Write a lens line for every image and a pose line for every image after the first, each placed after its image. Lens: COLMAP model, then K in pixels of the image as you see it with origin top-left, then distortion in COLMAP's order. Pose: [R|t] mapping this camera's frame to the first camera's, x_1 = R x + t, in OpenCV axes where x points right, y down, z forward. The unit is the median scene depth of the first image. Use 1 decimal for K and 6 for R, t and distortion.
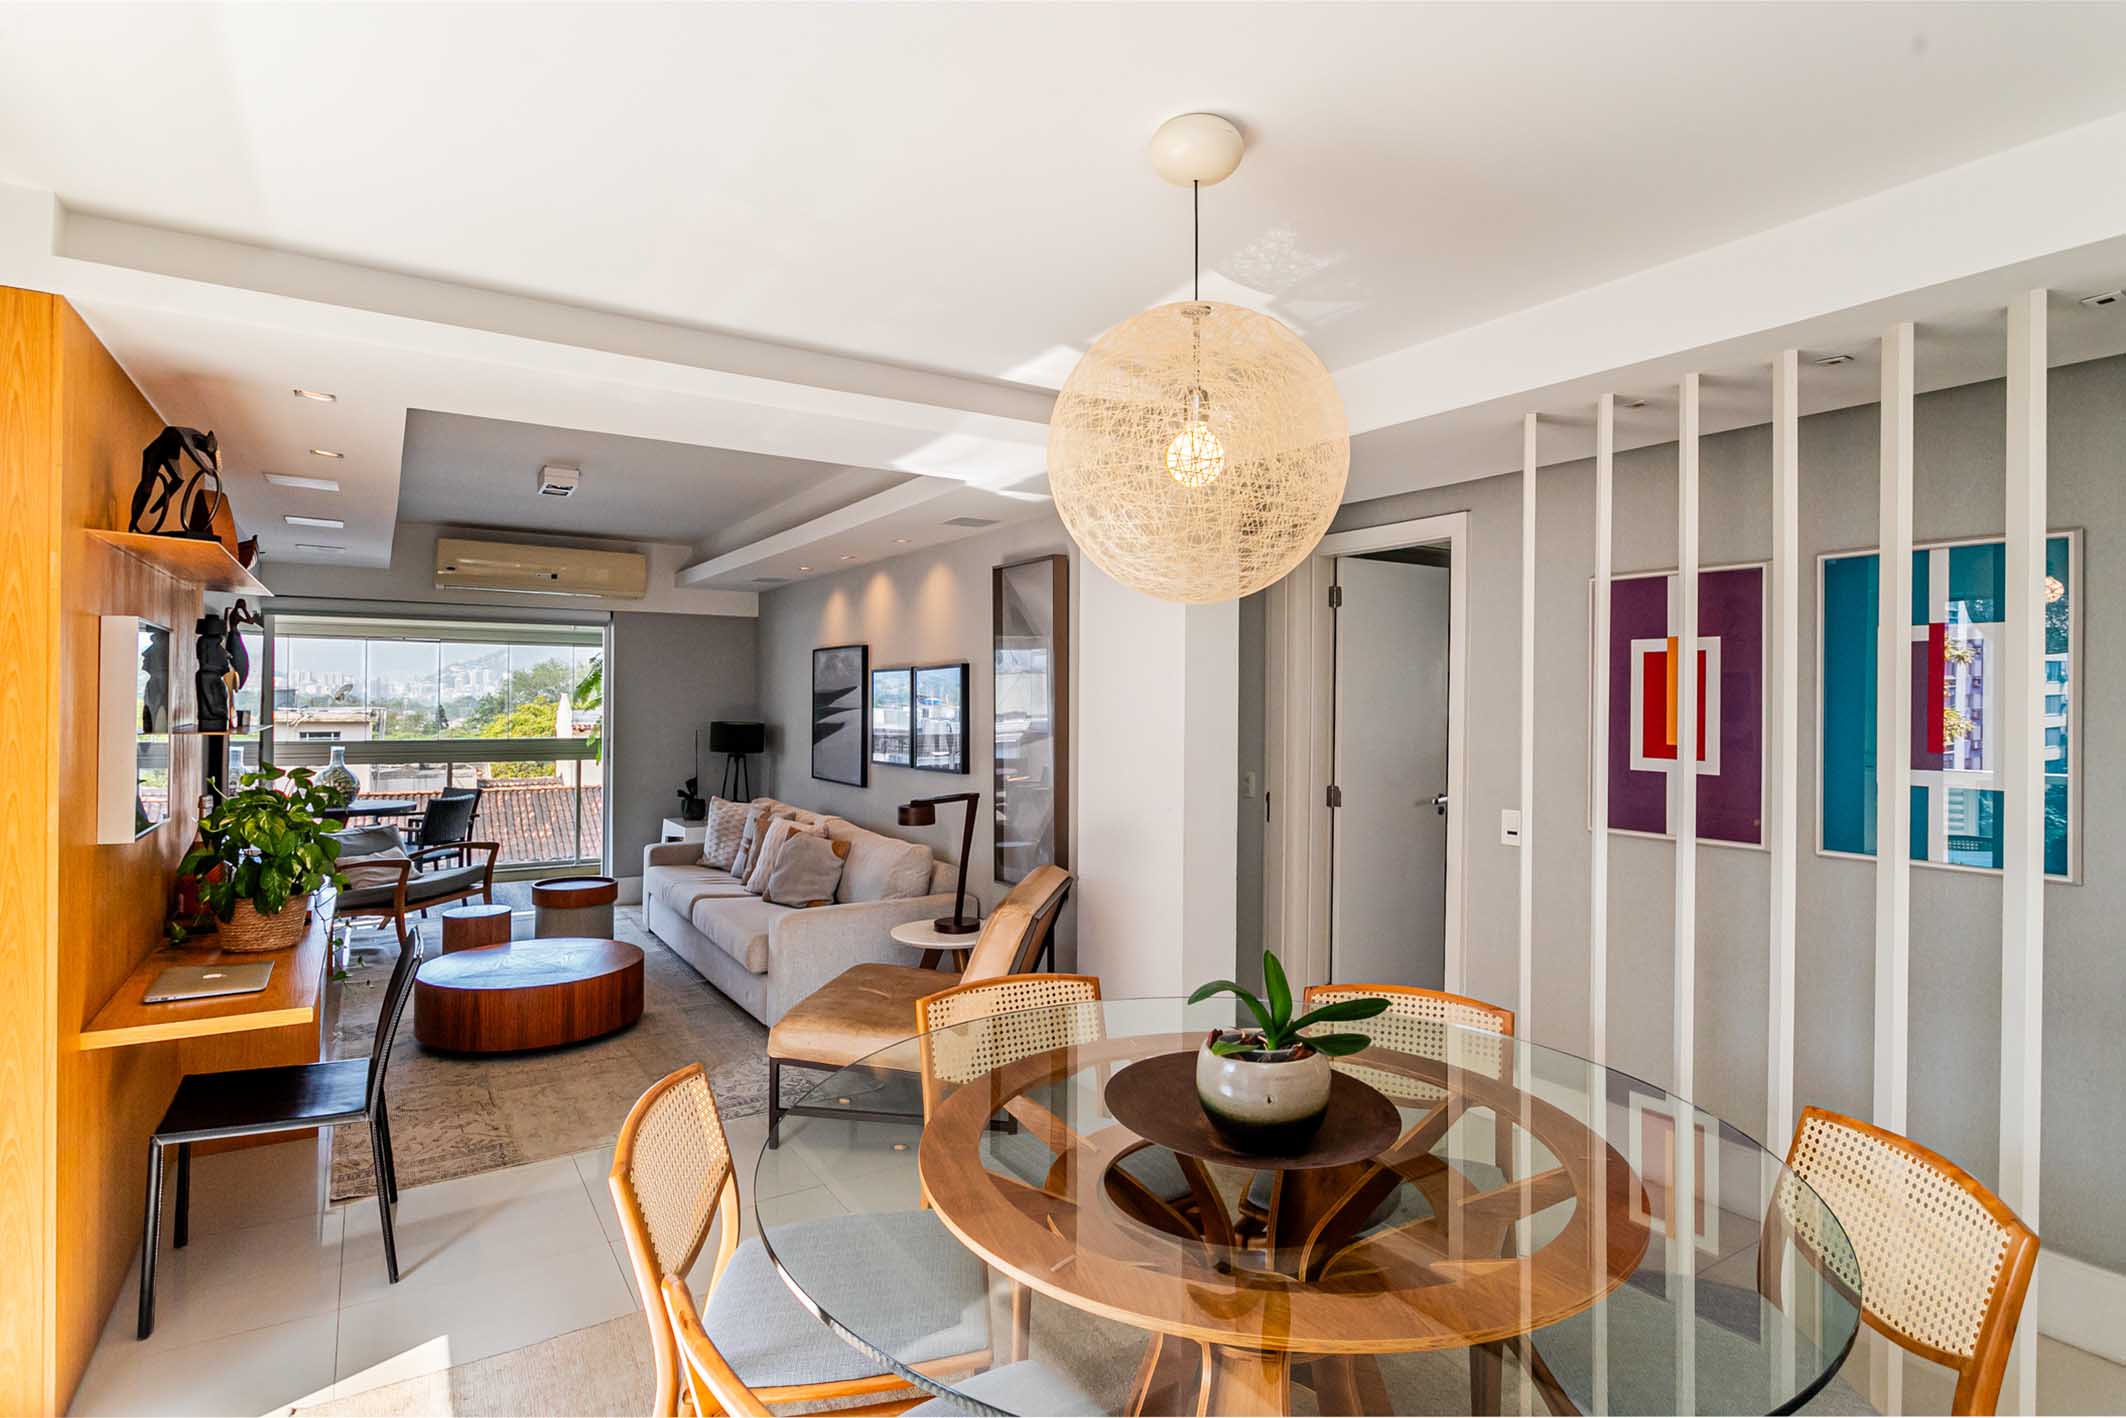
lens RADIAL K [[1126.1, 0, 1067.1], [0, 1126.1, 691.6], [0, 0, 1]] dist [0.004470, 0.000273]
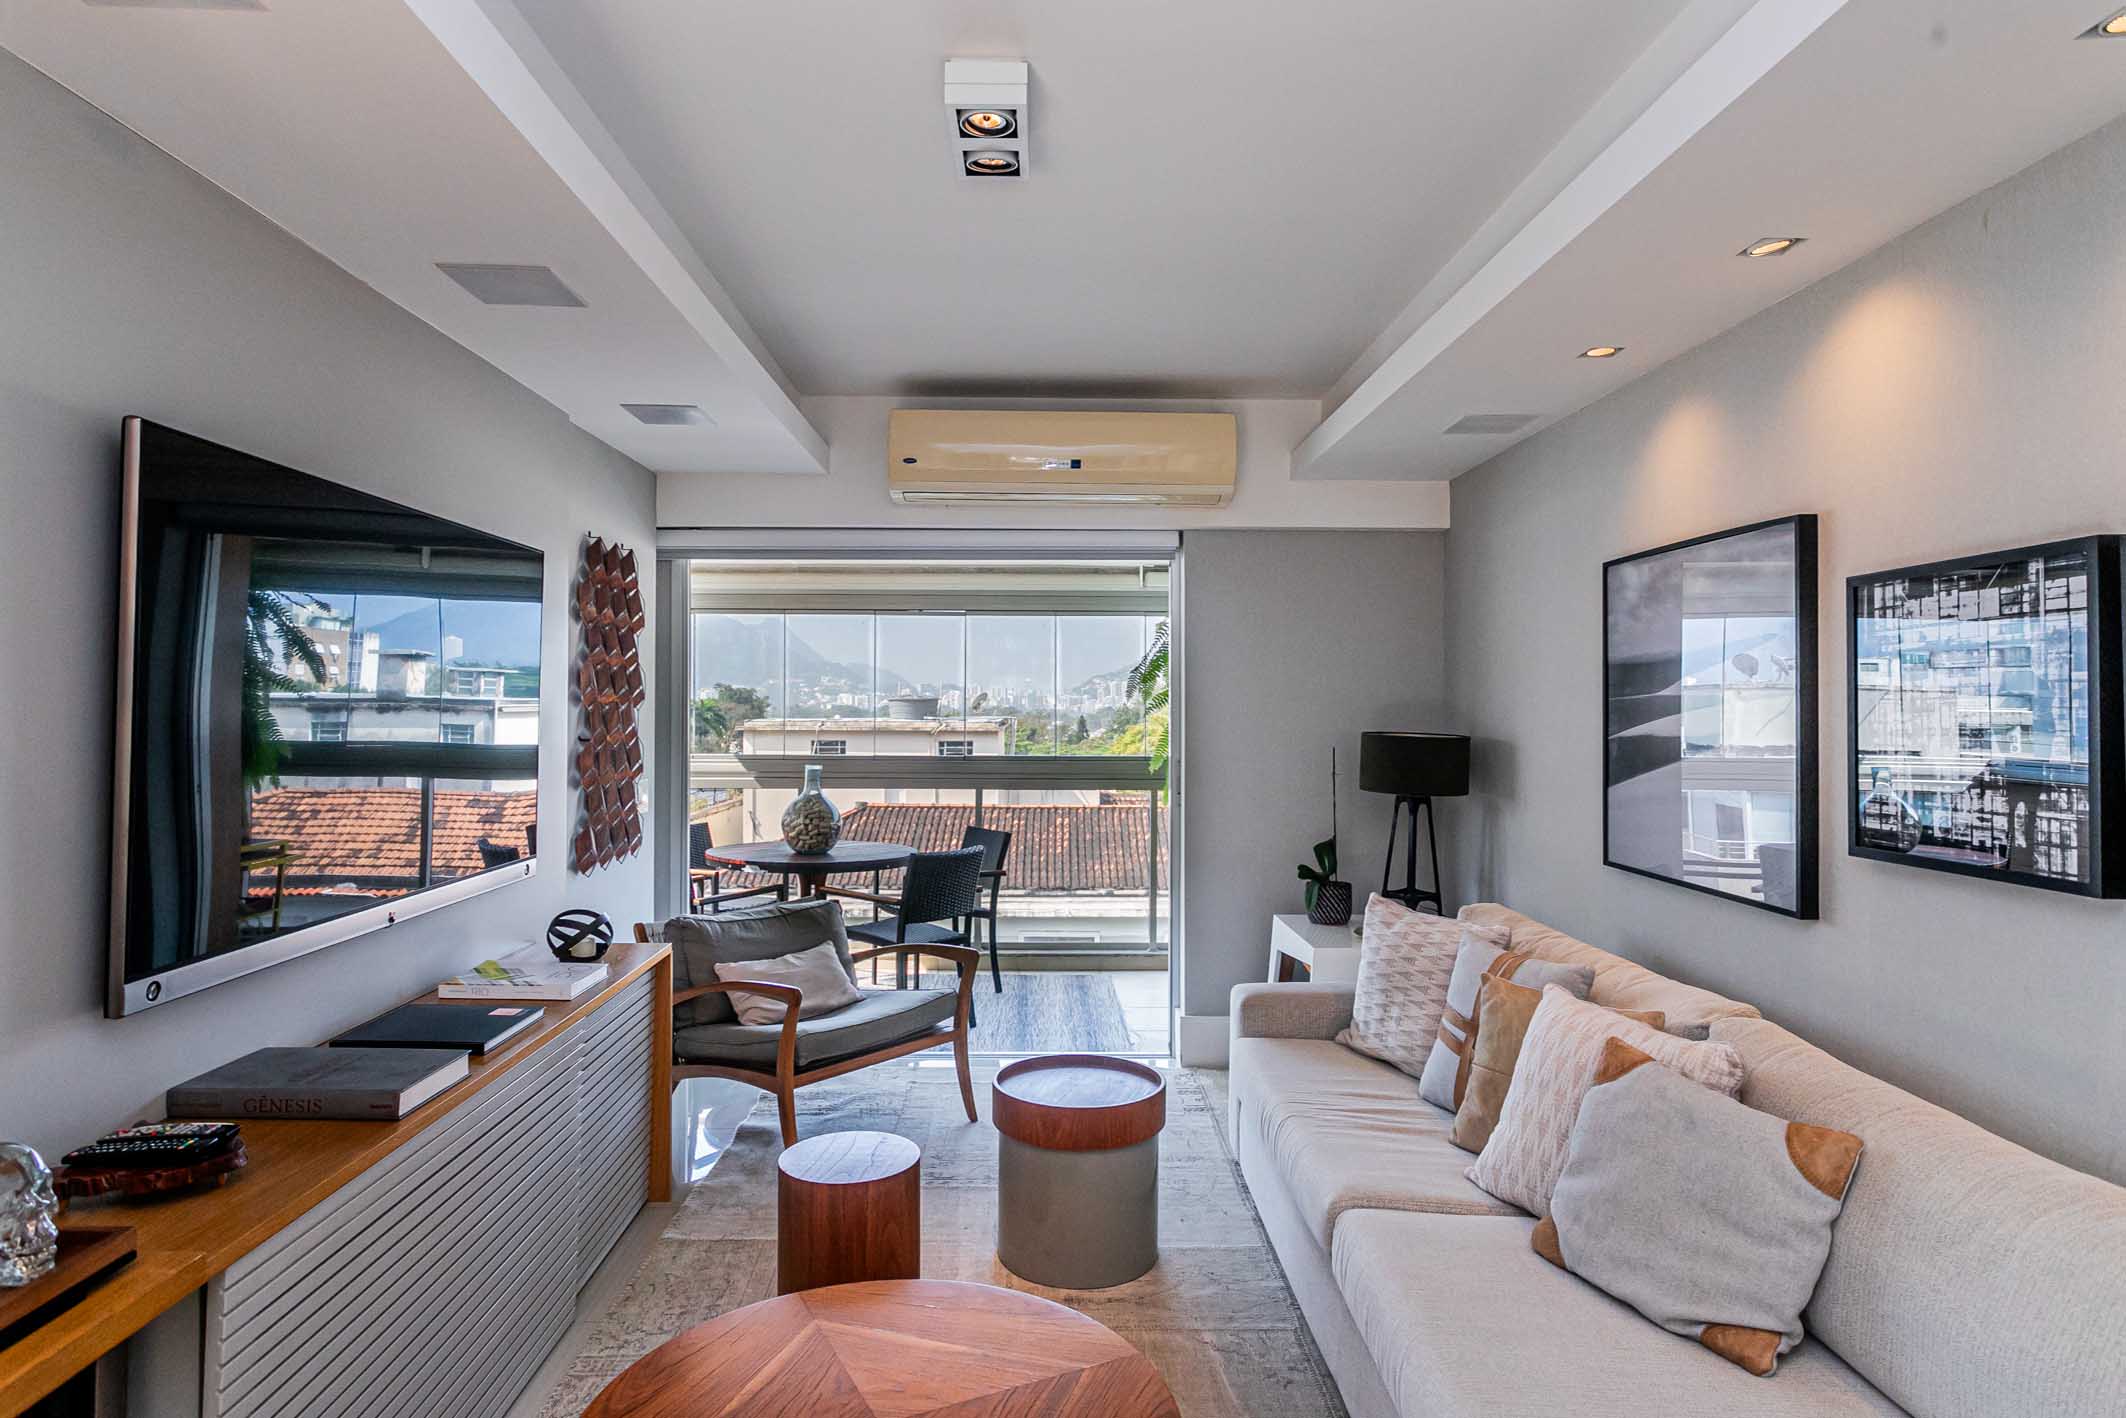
lens RADIAL K [[1163.3, 0, 1025.0], [0, 1163.3, 700.6], [0, 0, 1]] dist [-0.000577, 0.005076]
pose [[0.842194, -0.007497, -0.539122, -0.166831], [0.006145, 0.999972, -0.004306, 0.014749], [0.539139, 0.000314, 0.842217, 0.494078]]
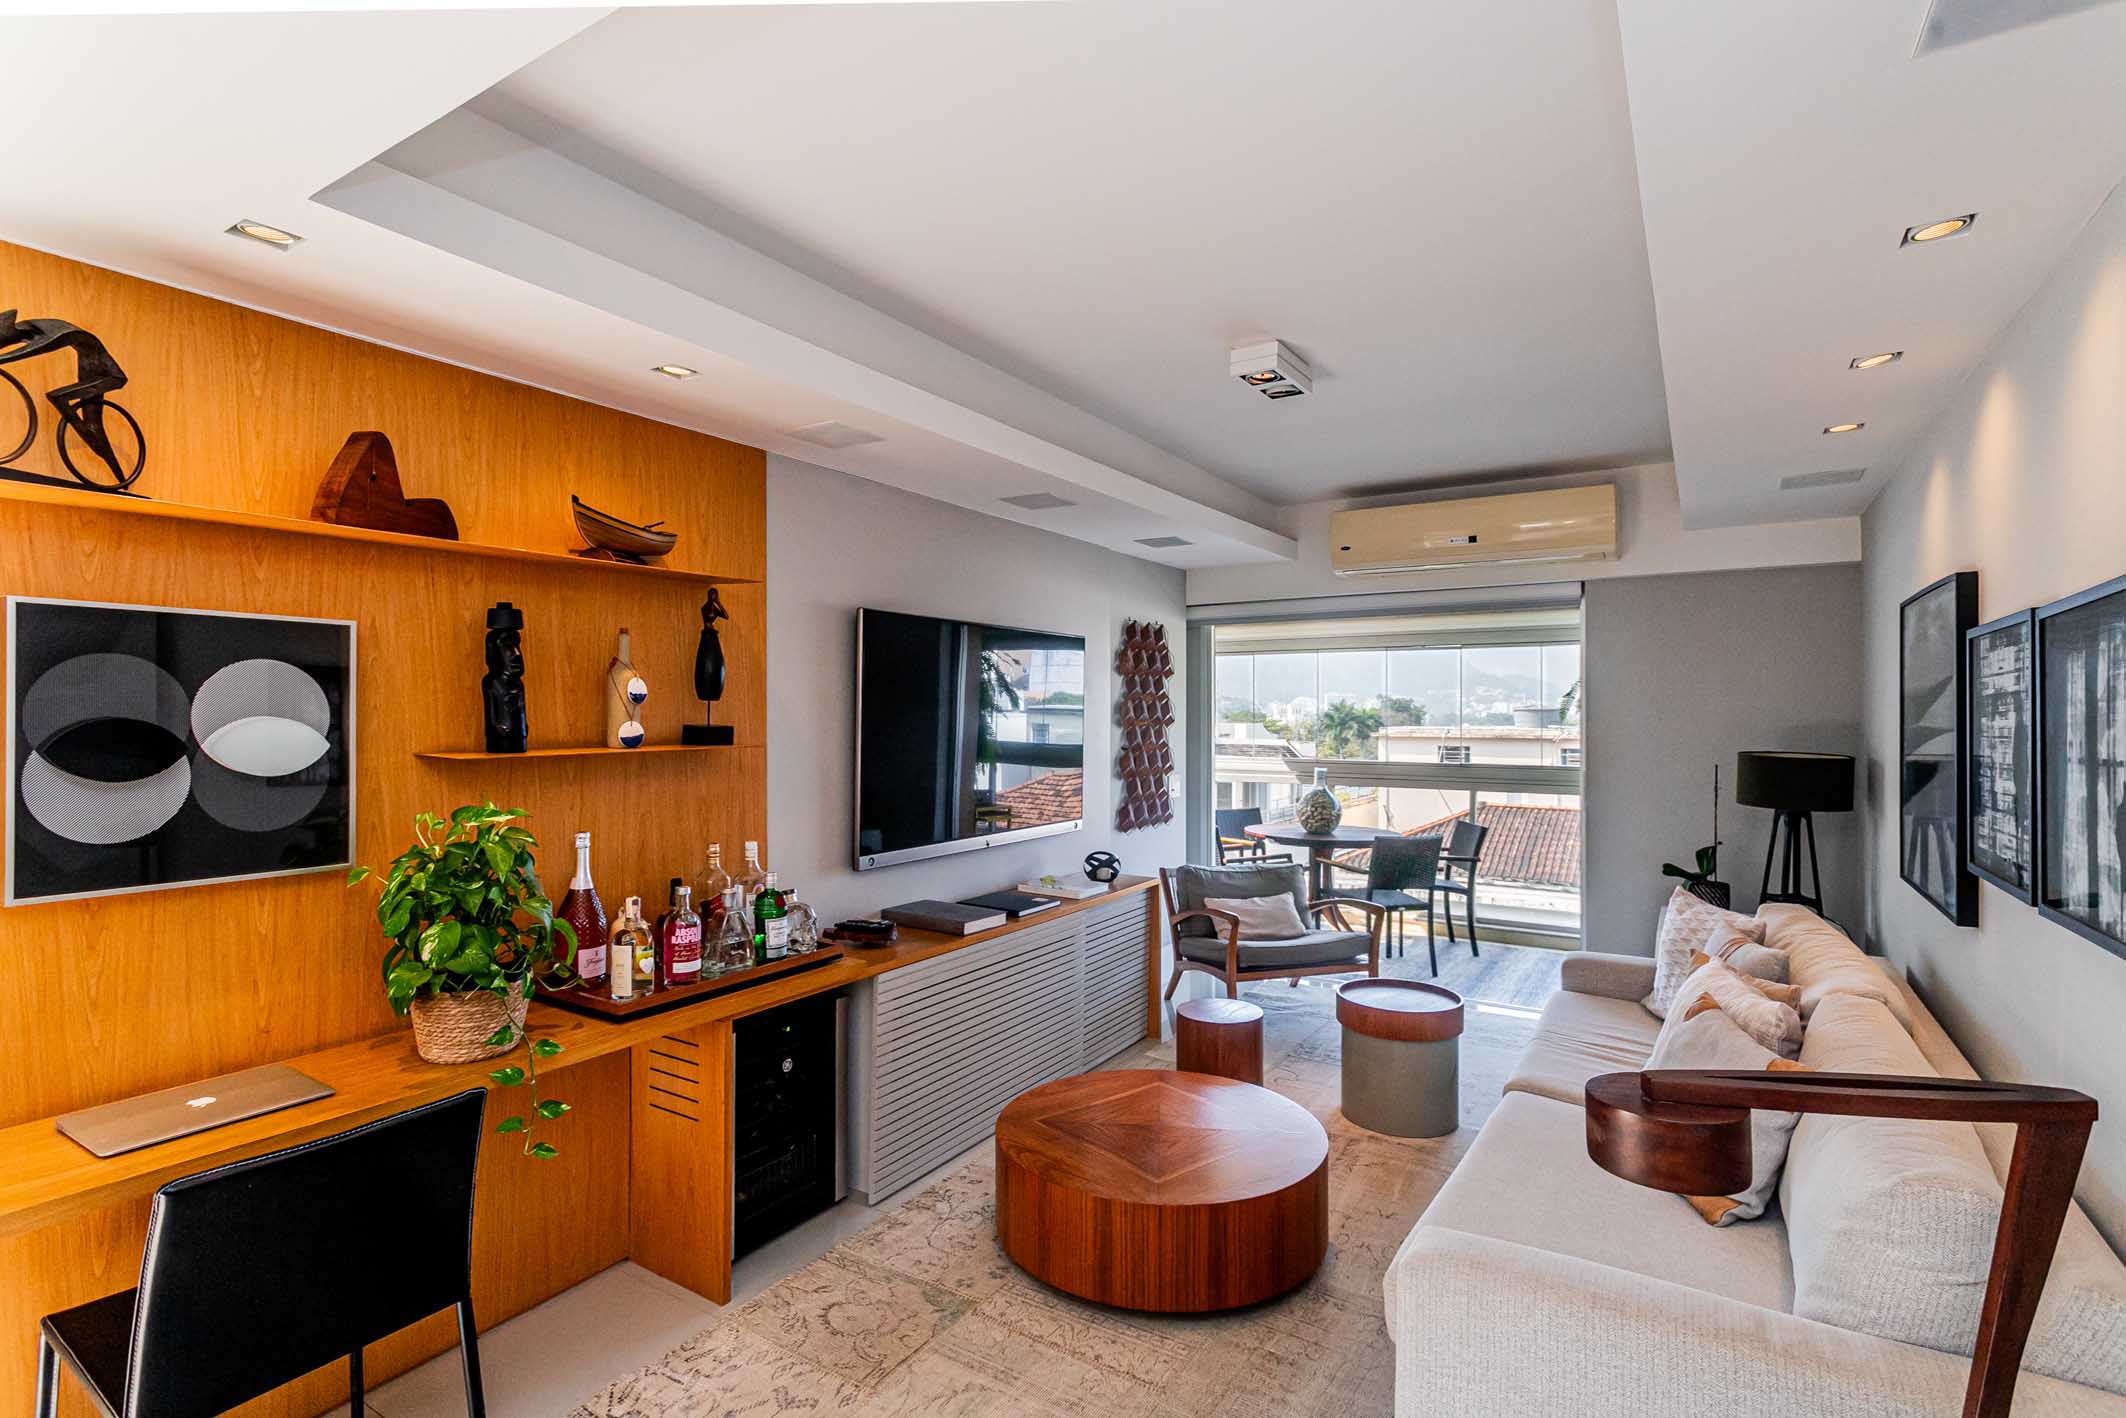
lens RADIAL K [[1014.3, 0, 1061.6], [0, 1014.3, 709.4], [0, 0, 1]] dist [0.002339, 0.000548]
pose [[0.408089, -0.010715, -0.912879, 0.017692], [0.009037, 0.999930, -0.007697, 0.006619], [0.912897, -0.005108, 0.408157, 0.489447]]
